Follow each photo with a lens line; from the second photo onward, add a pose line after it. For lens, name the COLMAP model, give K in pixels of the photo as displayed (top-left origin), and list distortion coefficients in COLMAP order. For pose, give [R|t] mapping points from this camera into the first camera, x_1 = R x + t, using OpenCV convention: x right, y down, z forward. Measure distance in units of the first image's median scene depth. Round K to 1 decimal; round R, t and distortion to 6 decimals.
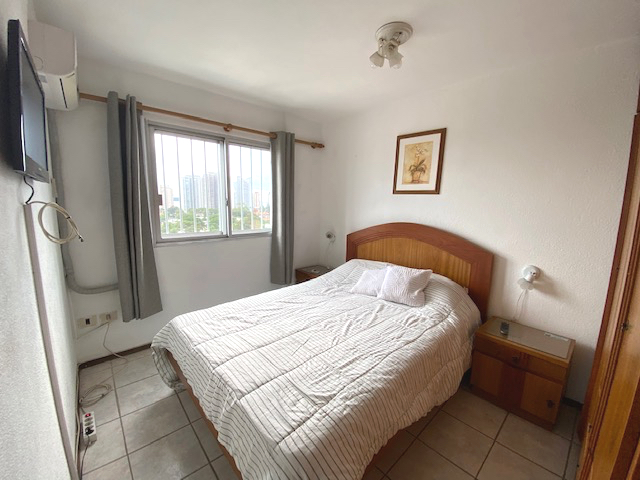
lens RADIAL K [[262.4, 0, 319.1], [0, 262.4, 240.5], [0, 0, 1]] dist [0.018058, -0.000349]
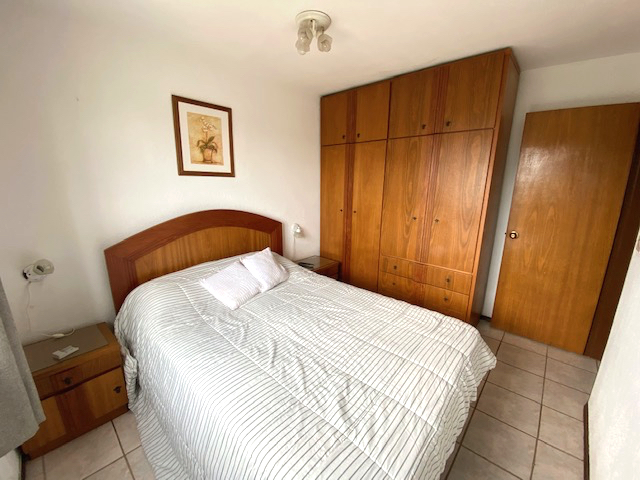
lens RADIAL K [[262.4, 0, 318.9], [0, 262.4, 239.3], [0, 0, 1]] dist [0.018058, -0.000349]
pose [[-0.101536, -0.253863, 0.961896, -0.576582], [0.134344, 0.954537, 0.266102, -0.163058], [-0.985719, 0.156244, -0.062815, 0.746781]]
